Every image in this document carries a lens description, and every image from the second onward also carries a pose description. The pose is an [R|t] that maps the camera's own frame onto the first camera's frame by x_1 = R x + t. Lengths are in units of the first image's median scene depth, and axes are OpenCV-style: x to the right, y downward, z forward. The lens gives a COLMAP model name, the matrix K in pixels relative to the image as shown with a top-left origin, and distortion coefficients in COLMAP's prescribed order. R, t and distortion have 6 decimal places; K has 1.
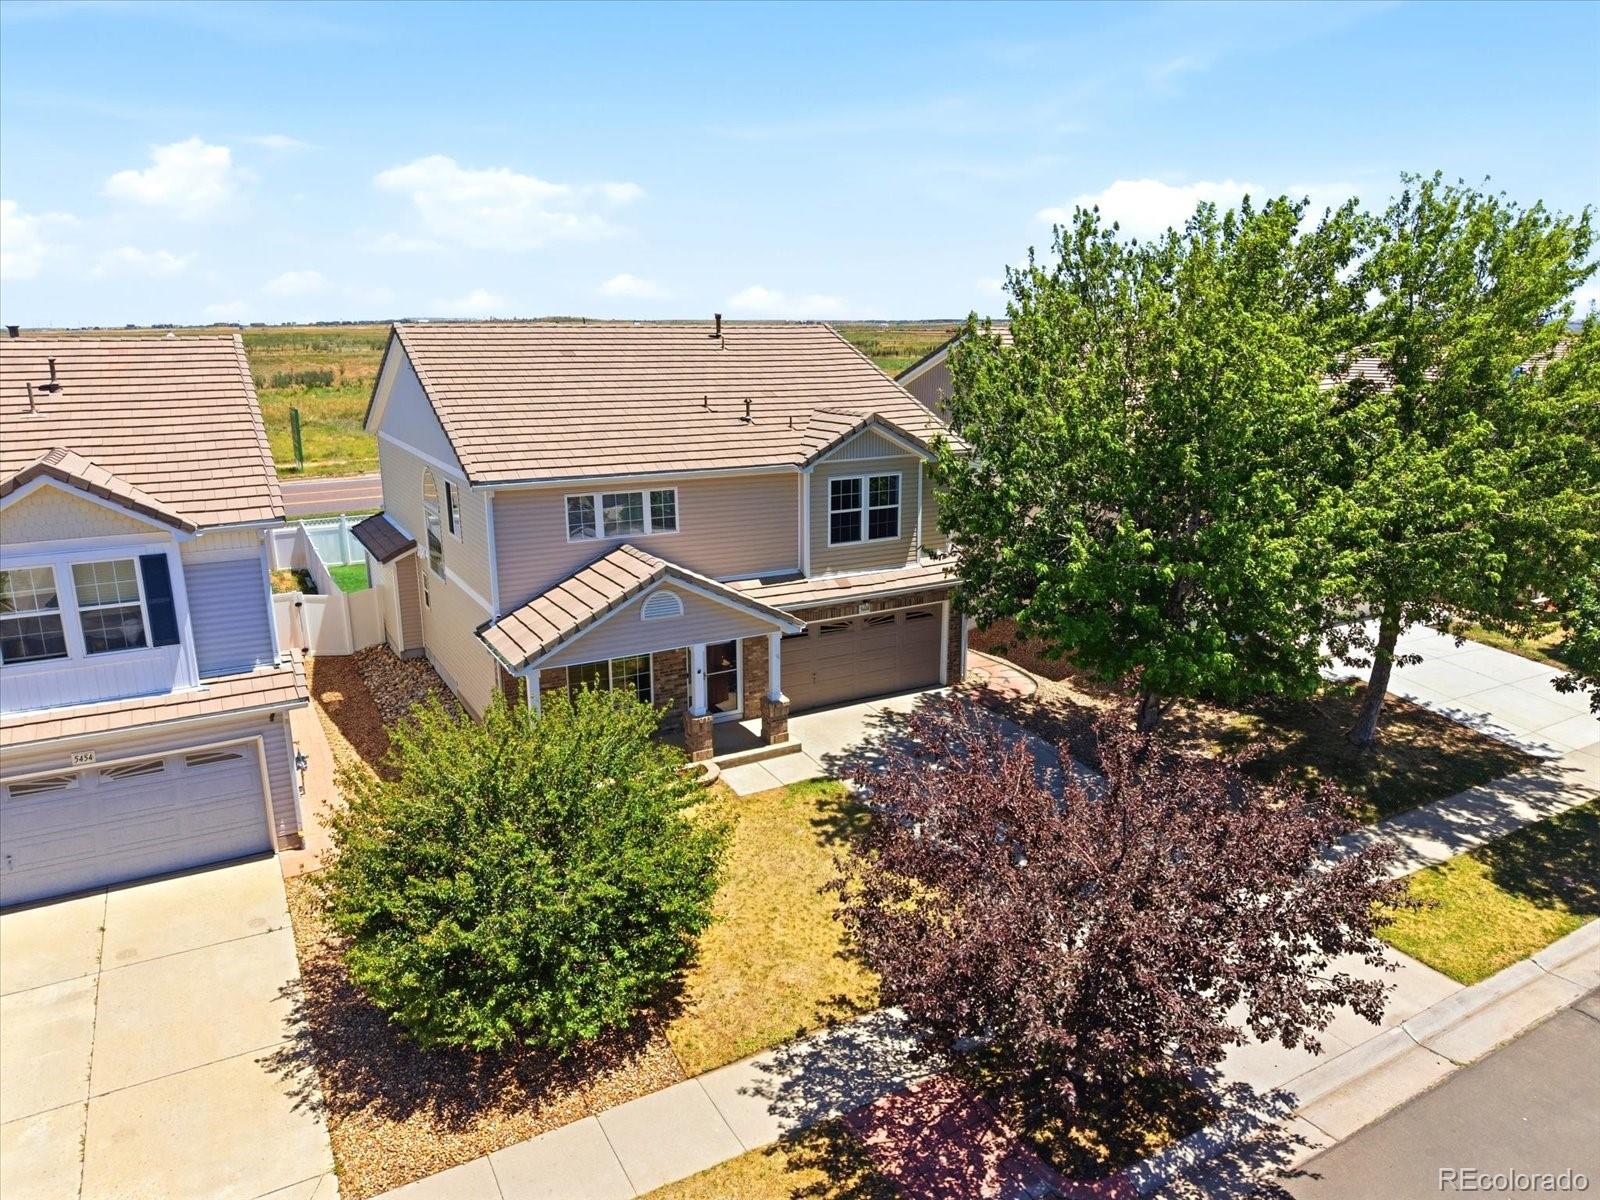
lens RADIAL K [[1044.0, 0, 801.8], [0, 1044.0, 604.1], [0, 0, 1]] dist [0.001059, -0.004430]
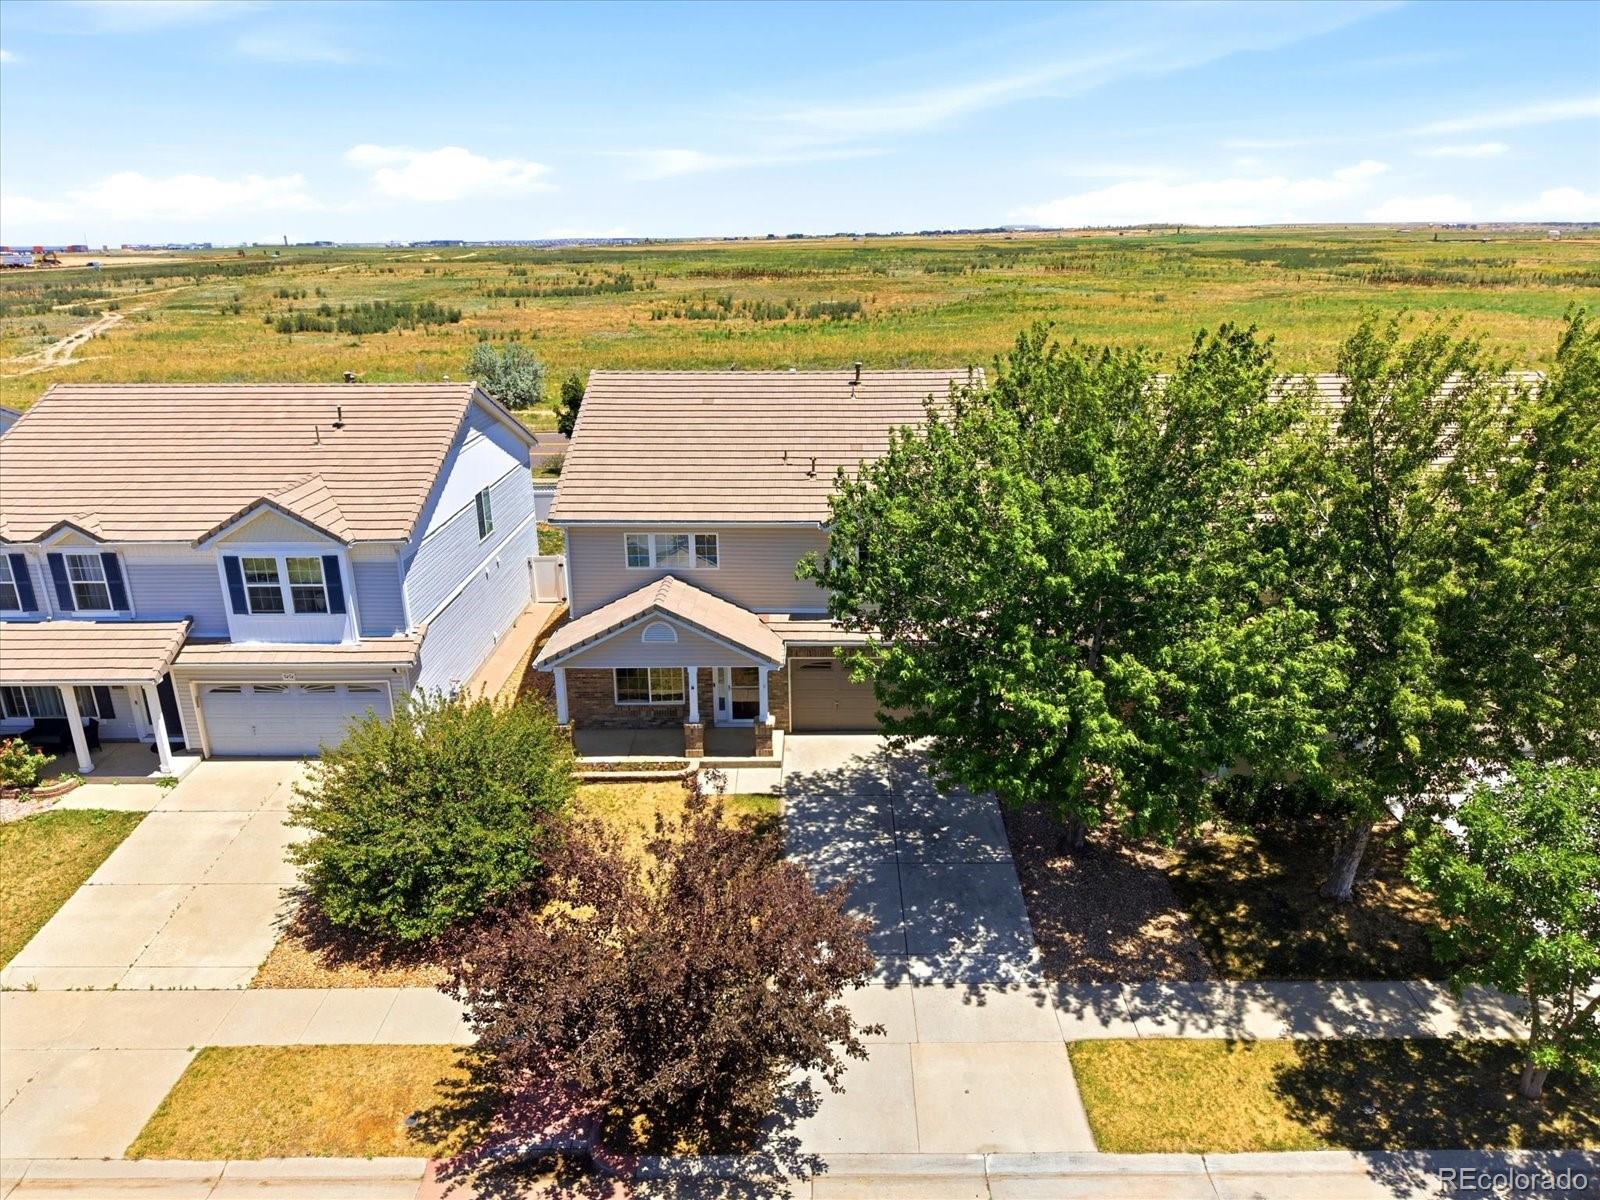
lens RADIAL K [[1044.0, 0, 801.2], [0, 1044.0, 595.1], [0, 0, 1]] dist [0.001059, -0.004430]
pose [[0.872942, 0.152978, -0.463217, 0.683901], [-0.121464, 0.987813, 0.097325, -0.216030], [0.472460, -0.028695, 0.880885, -0.032455]]
